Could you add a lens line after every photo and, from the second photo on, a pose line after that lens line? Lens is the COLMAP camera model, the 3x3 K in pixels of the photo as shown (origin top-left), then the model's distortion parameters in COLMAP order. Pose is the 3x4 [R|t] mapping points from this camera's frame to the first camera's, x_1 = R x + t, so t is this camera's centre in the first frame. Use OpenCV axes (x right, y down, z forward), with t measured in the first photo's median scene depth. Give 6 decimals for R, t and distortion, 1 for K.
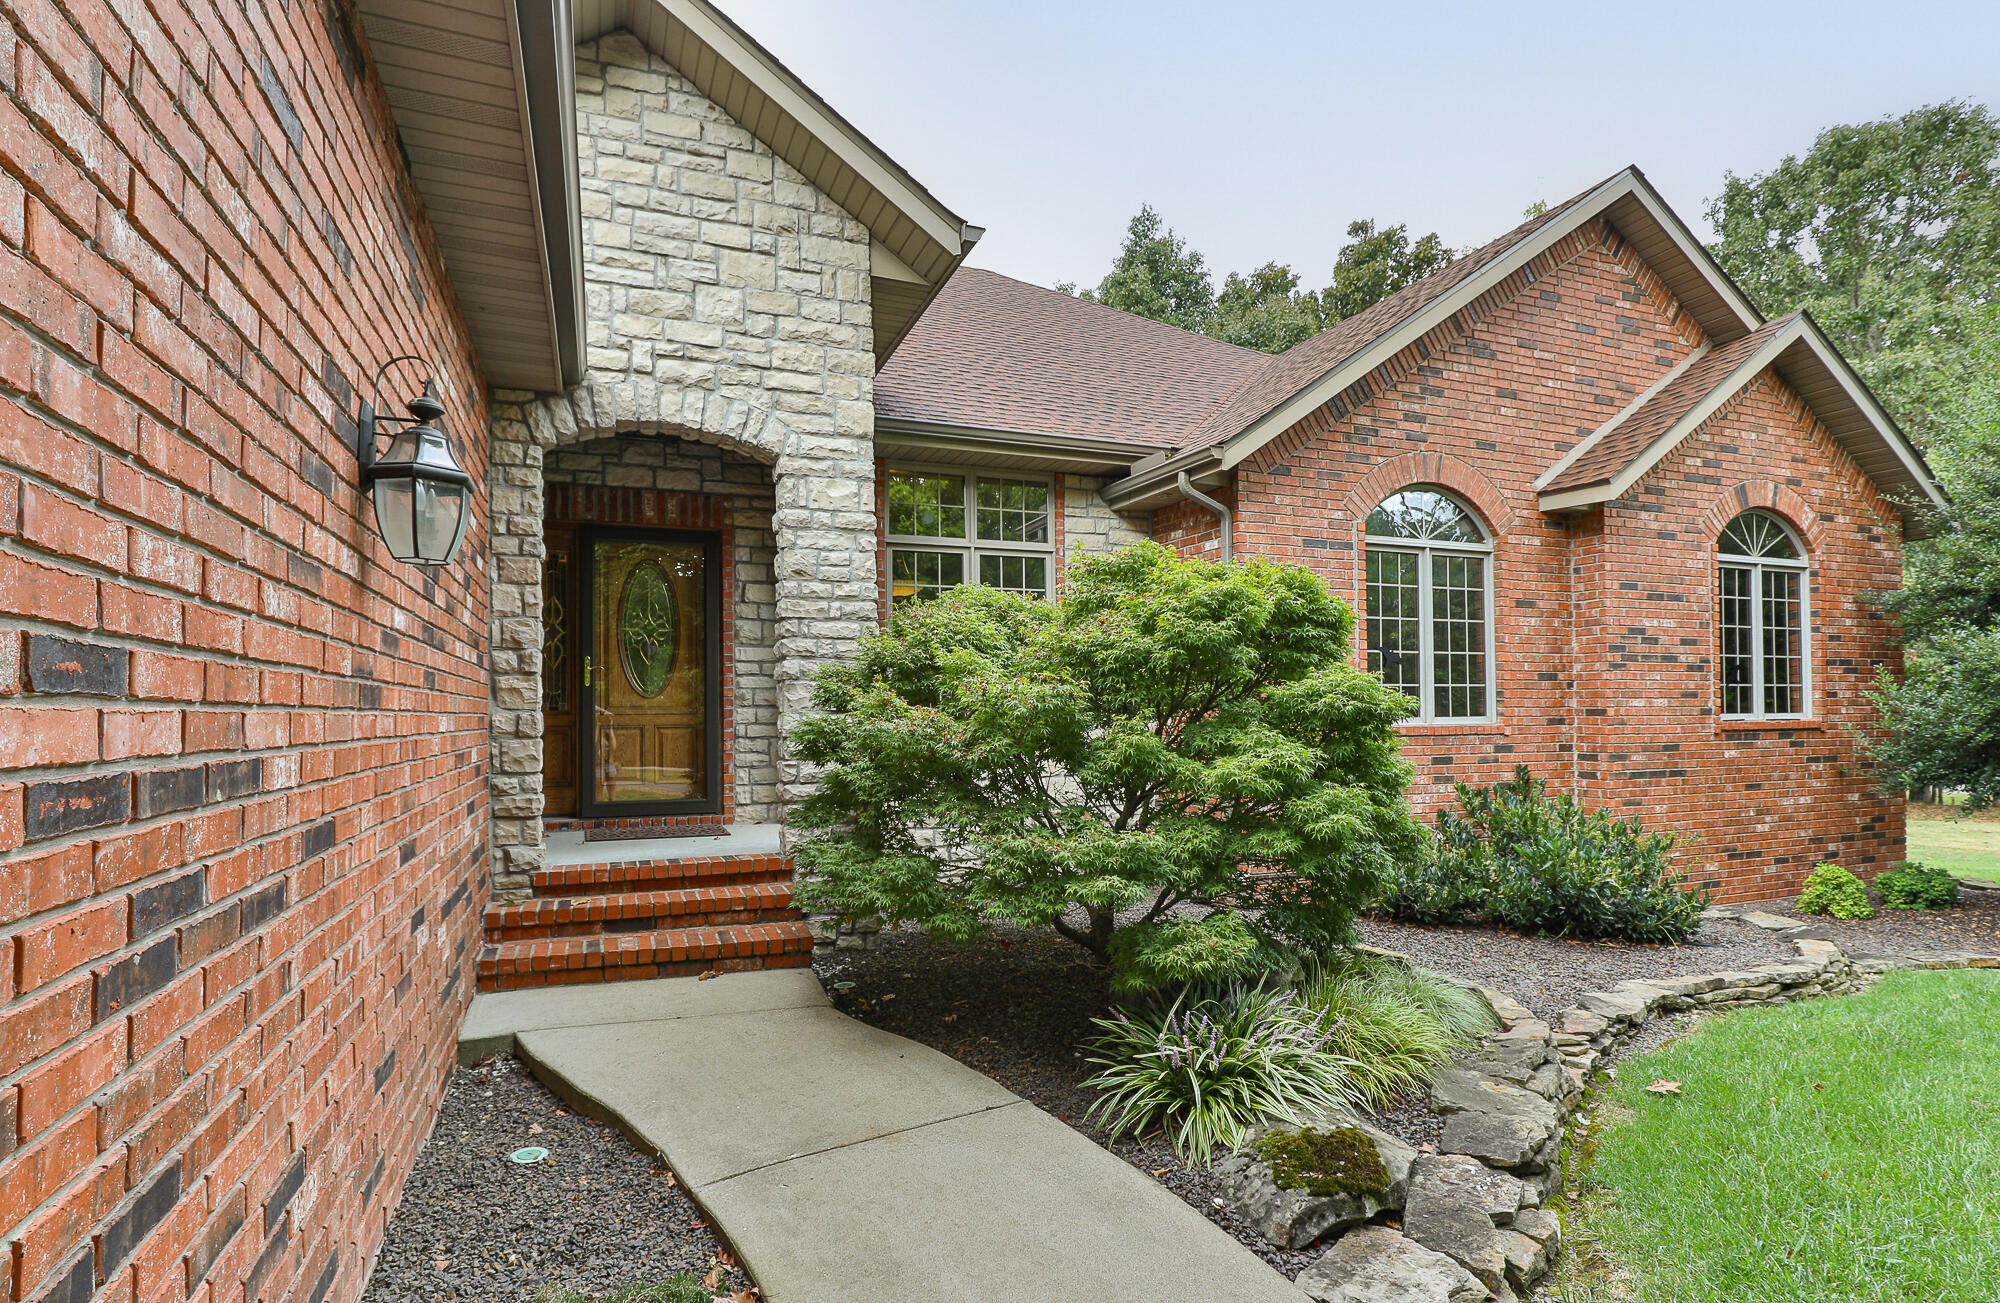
lens RADIAL K [[974.6, 0, 998.0], [0, 974.6, 710.1], [0, 0, 1]] dist [-0.023890, -0.000136]
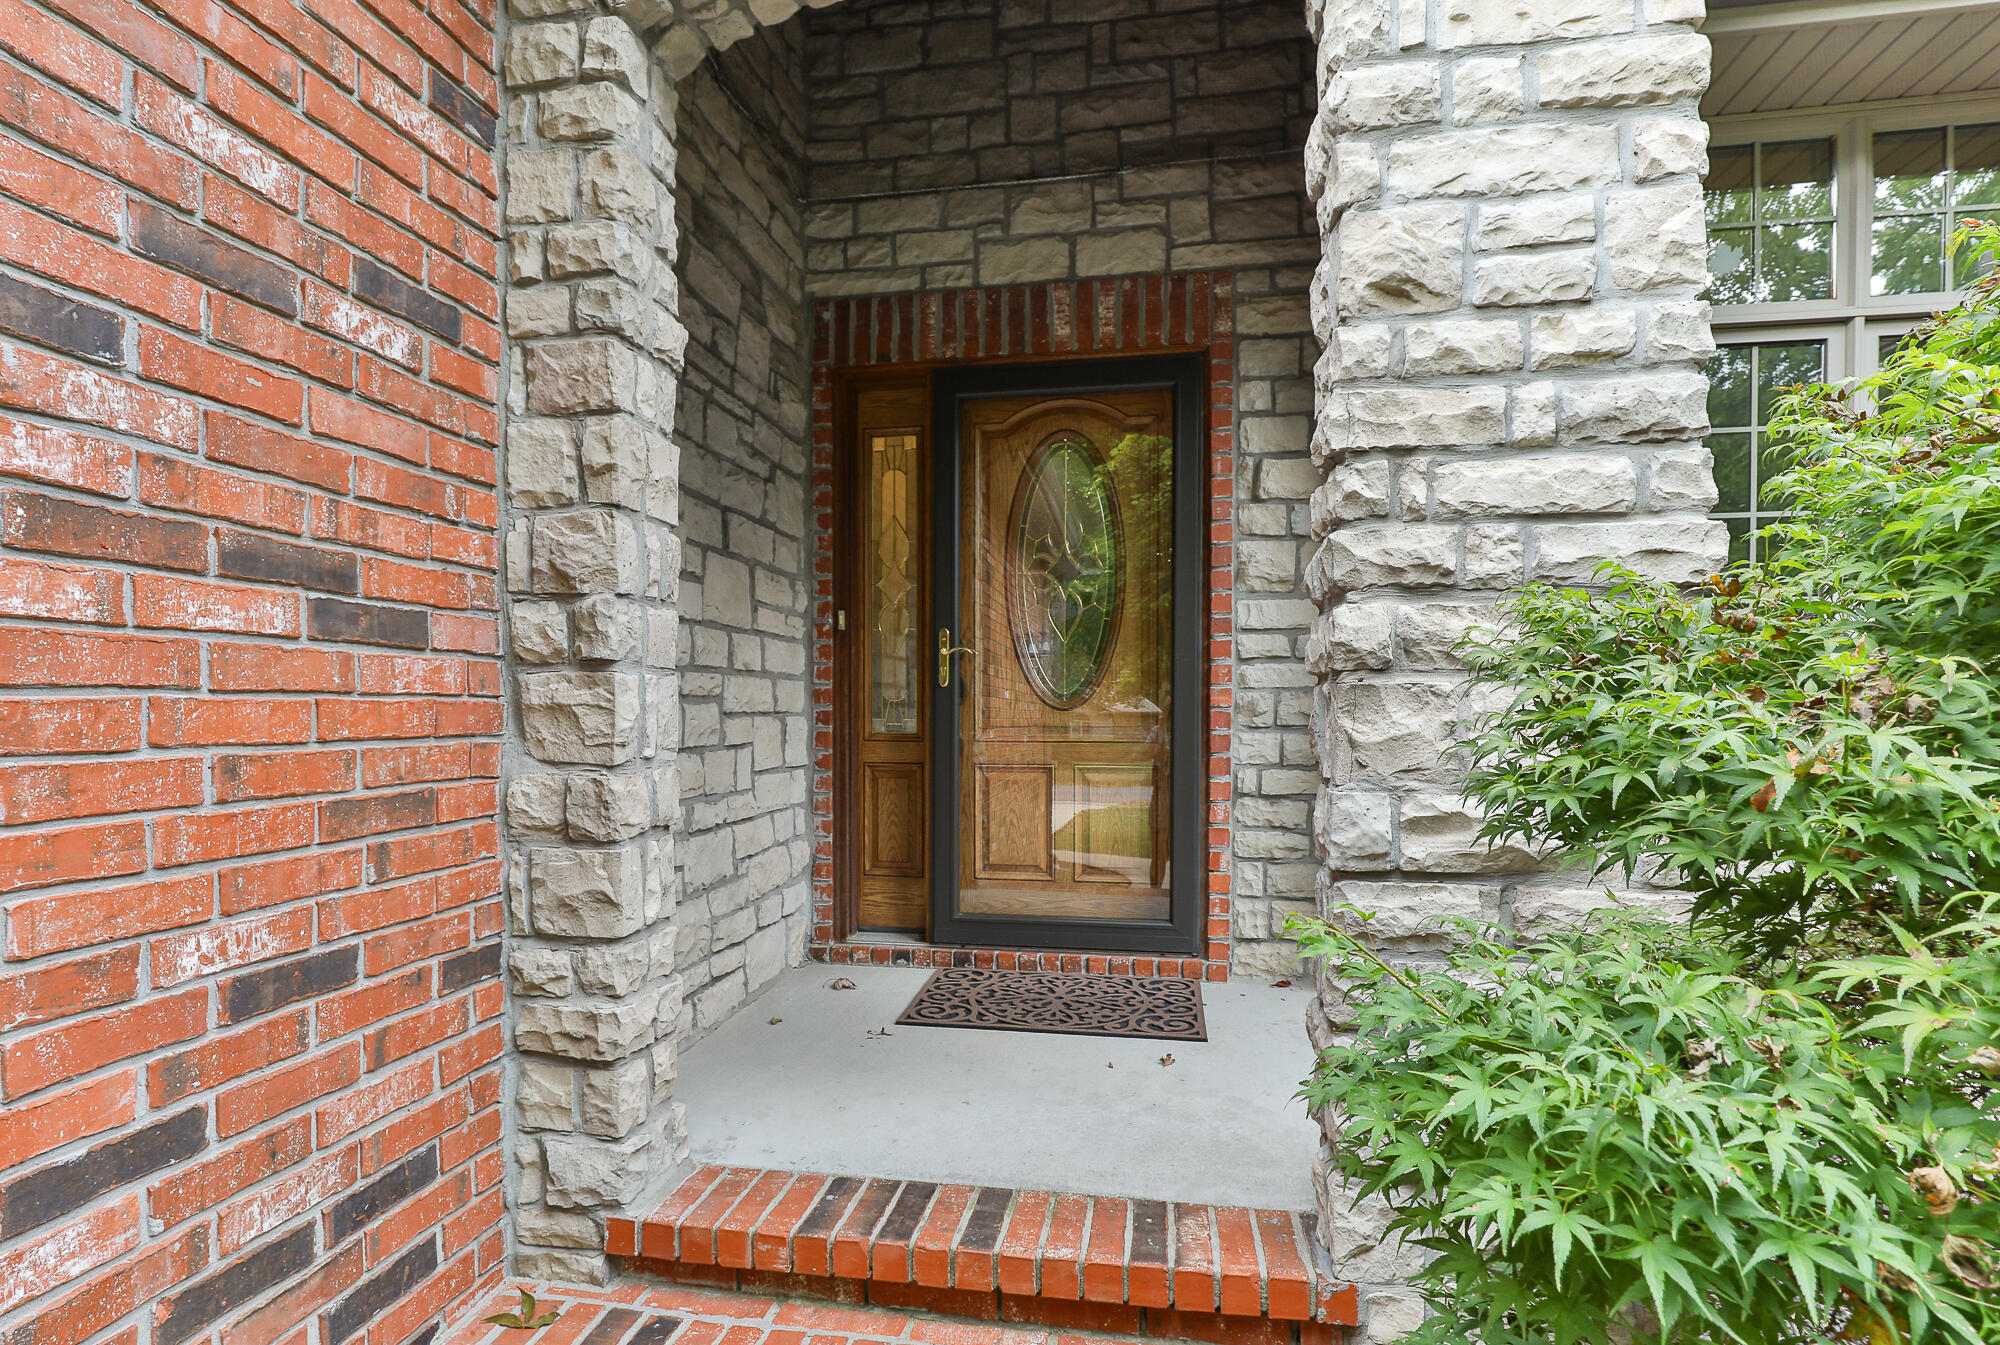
lens RADIAL K [[966.0, 0, 998.9], [0, 966.0, 729.6], [0, 0, 1]] dist [-0.014382, 0.000026]
pose [[0.842243, 0.020319, -0.538714, -0.148364], [-0.002599, 0.999431, 0.033634, -0.023140], [0.539091, -0.026927, 0.841817, 0.698090]]
